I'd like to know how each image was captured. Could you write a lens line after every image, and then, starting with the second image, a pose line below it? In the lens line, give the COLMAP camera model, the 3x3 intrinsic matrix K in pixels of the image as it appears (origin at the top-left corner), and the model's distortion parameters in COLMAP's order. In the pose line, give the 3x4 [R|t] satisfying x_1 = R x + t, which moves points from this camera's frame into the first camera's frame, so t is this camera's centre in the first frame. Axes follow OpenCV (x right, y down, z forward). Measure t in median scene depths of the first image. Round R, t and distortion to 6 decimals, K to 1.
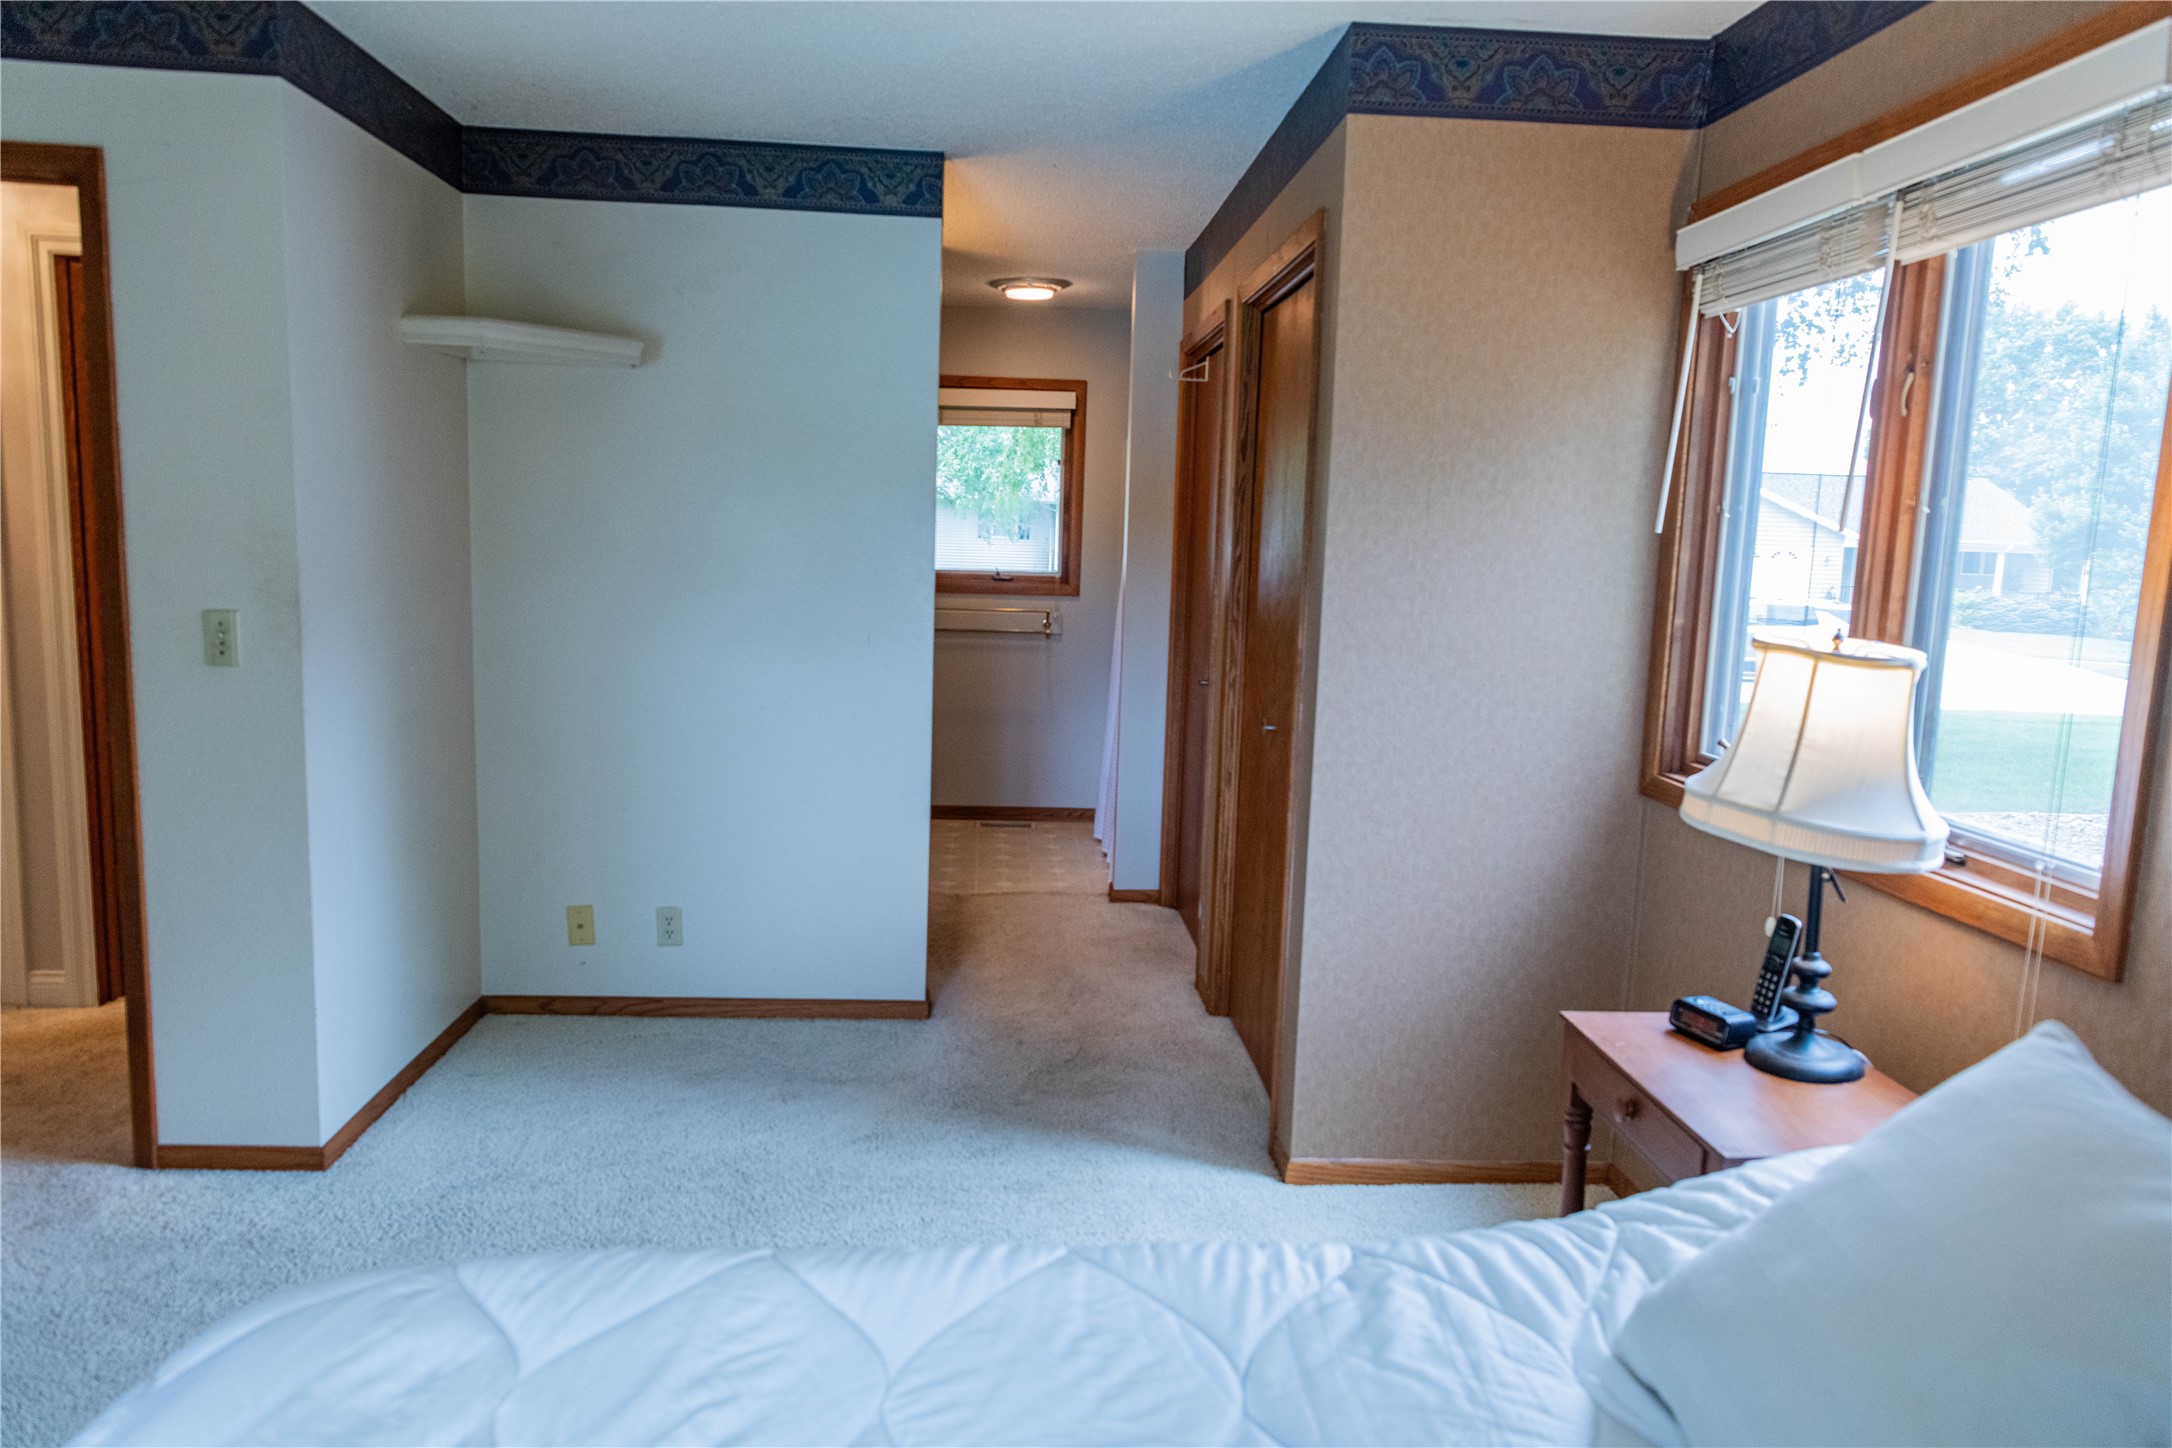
lens RADIAL K [[1460.8, 0, 1085.7], [0, 1460.8, 726.0], [0, 0, 1]] dist [0.011446, -0.009802]
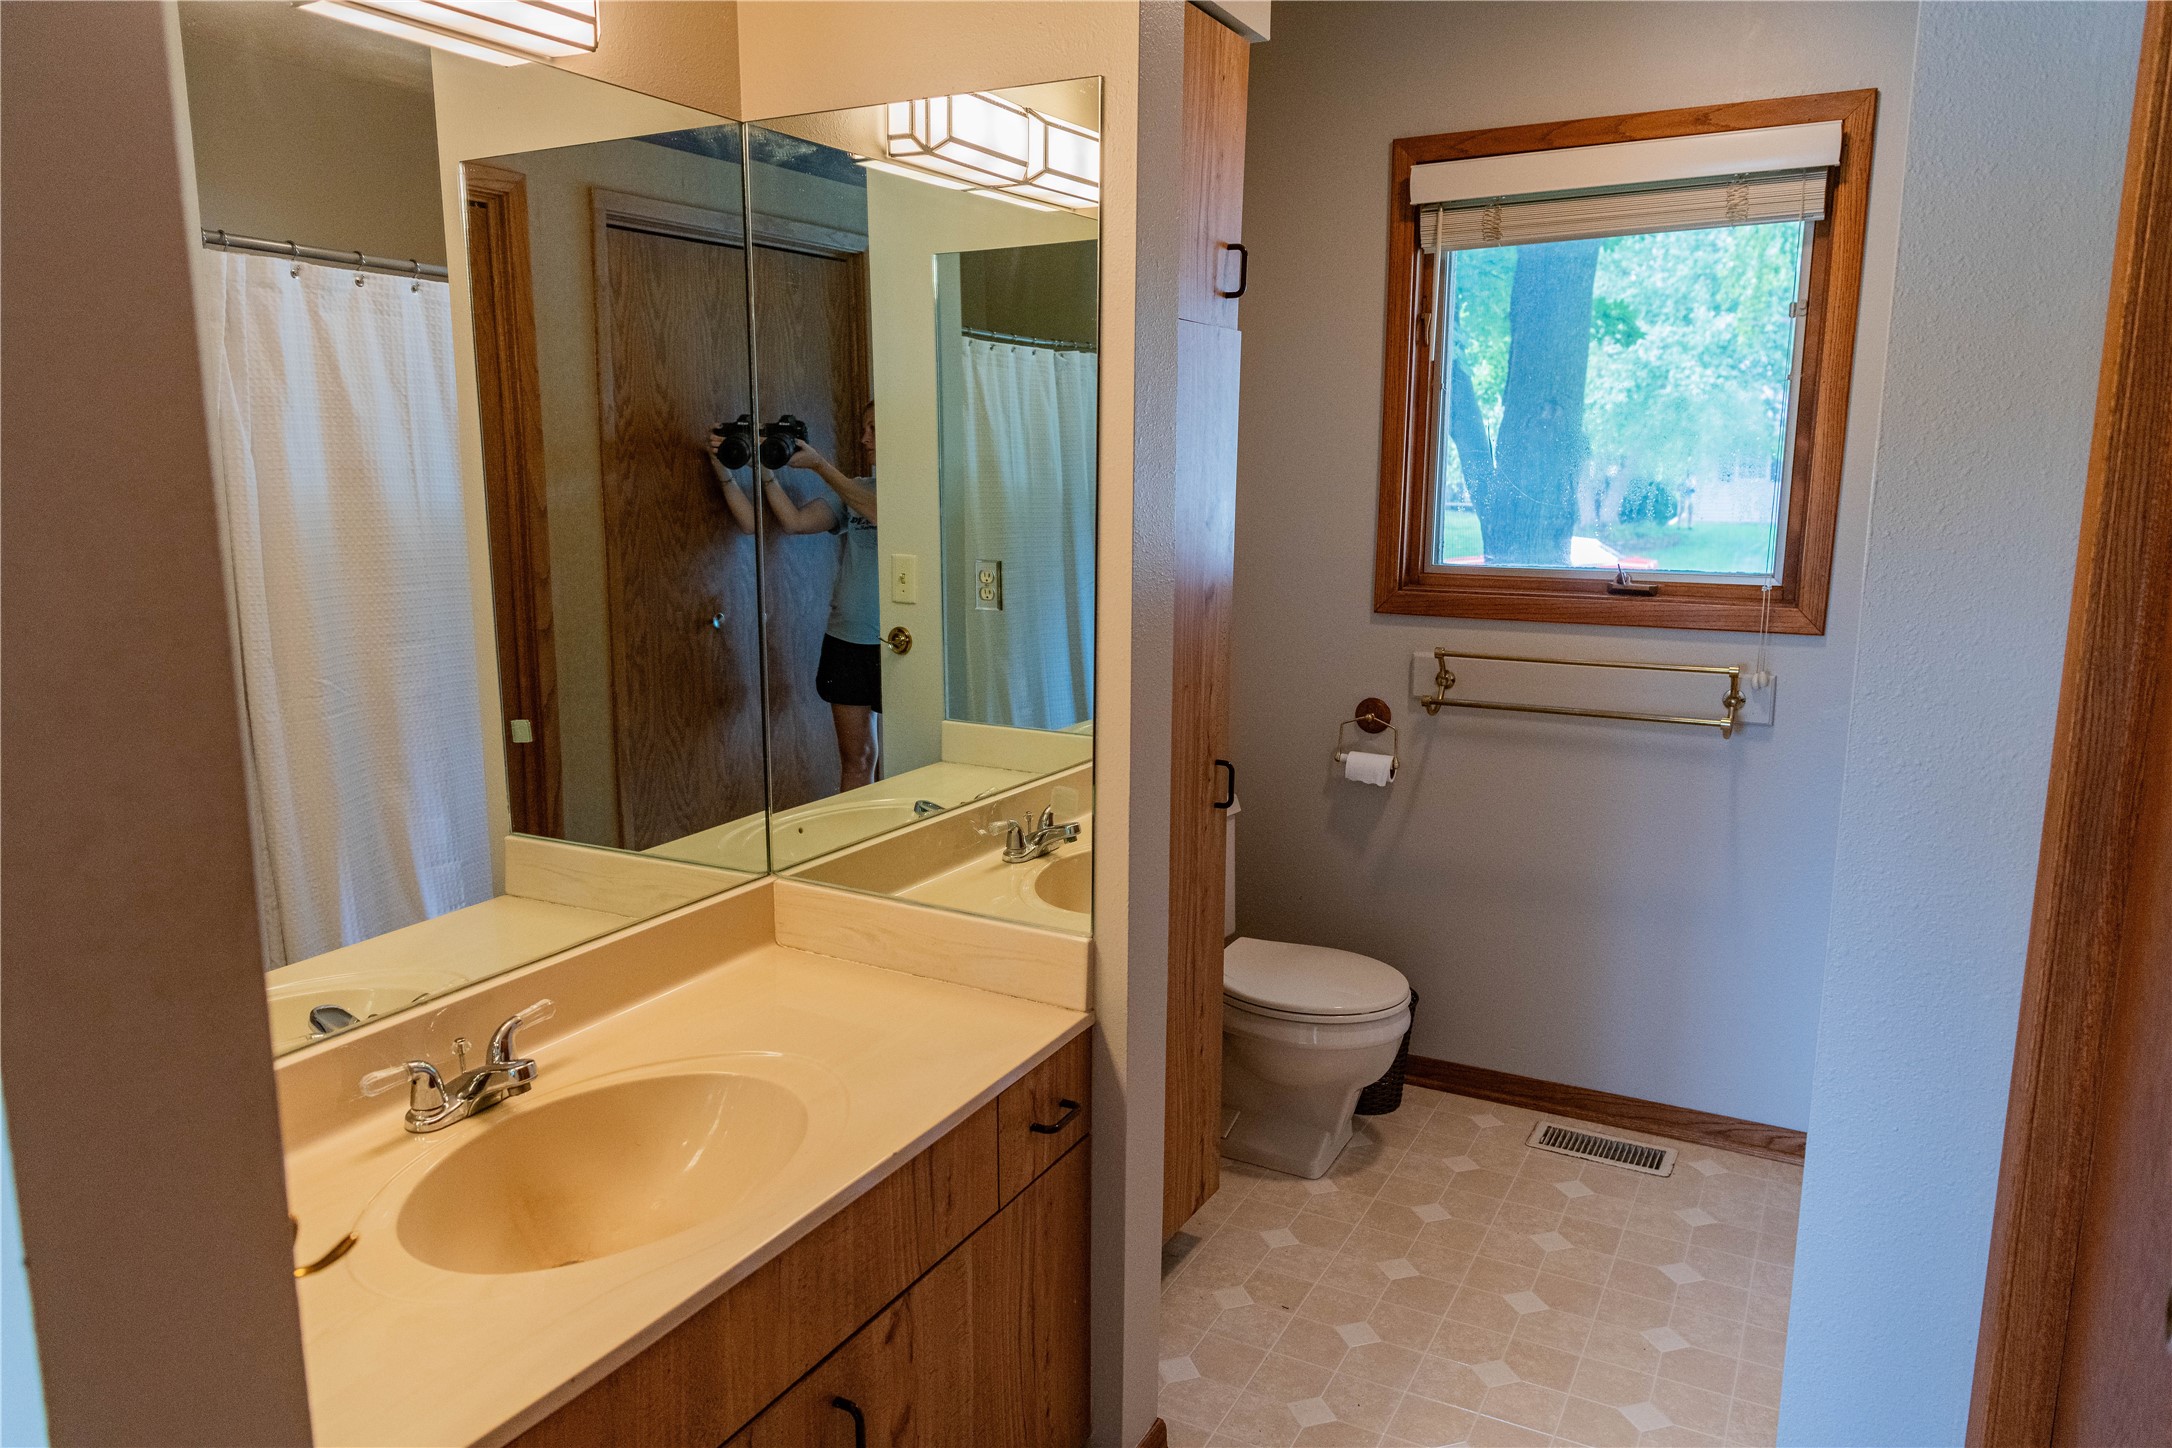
lens RADIAL K [[1460.8, 0, 1085.0], [0, 1460.8, 725.7], [0, 0, 1]] dist [0.011446, -0.009802]
pose [[0.846349, 0.067436, -0.528342, 0.039074], [-0.047071, 0.997541, 0.051919, -0.075900], [0.530545, -0.019072, 0.847442, 0.545688]]
